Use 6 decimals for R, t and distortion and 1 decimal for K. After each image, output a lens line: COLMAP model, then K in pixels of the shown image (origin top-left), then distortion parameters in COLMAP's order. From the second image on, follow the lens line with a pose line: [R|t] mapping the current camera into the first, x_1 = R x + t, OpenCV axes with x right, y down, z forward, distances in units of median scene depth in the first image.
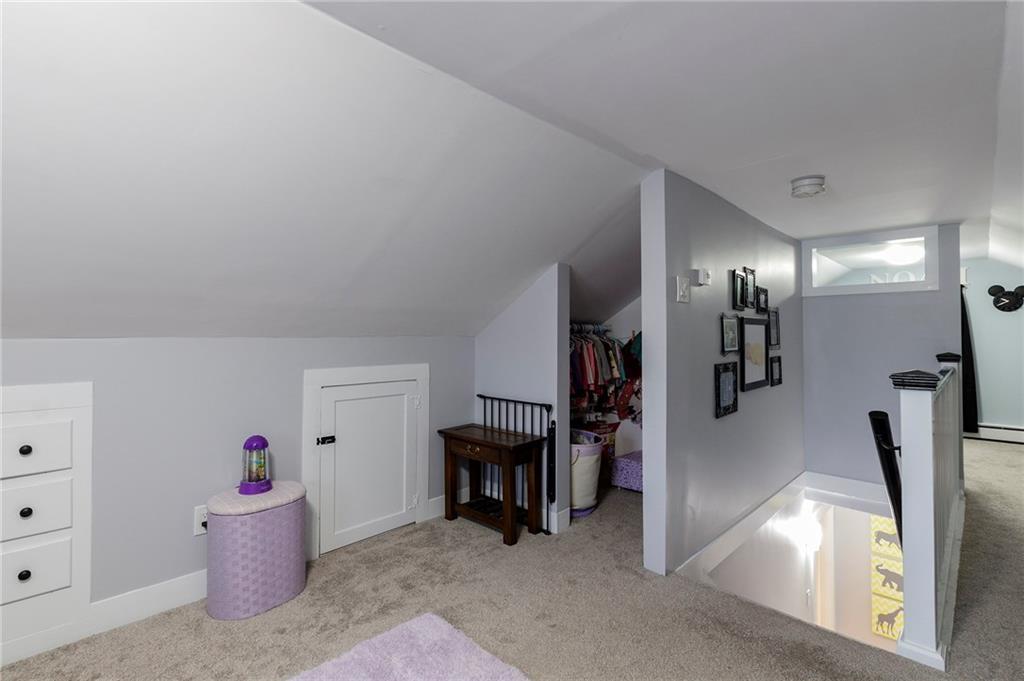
lens RADIAL K [[479.1, 0, 510.2], [0, 479.1, 332.1], [0, 0, 1]] dist [0.003609, 0.000081]
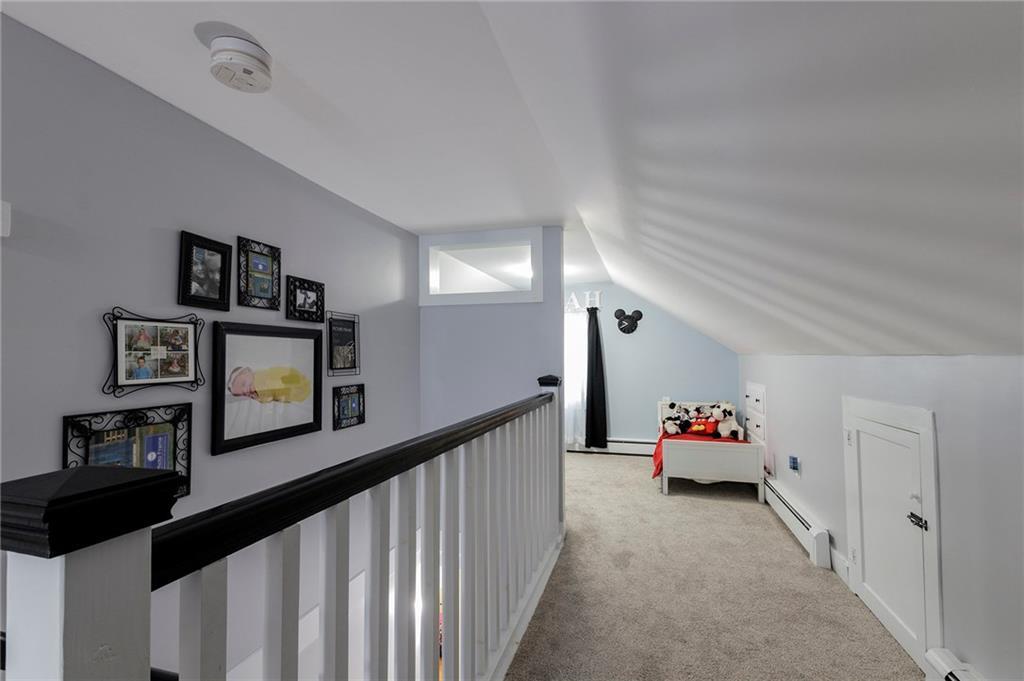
lens RADIAL K [[479.1, 0, 511.5], [0, 479.1, 344.1], [0, 0, 1]] dist [0.003609, 0.000081]
pose [[0.872336, 0.012084, 0.488757, 0.278369], [-0.003262, 0.999816, -0.018899, 0.002804], [-0.488896, 0.014892, 0.872215, 0.184294]]
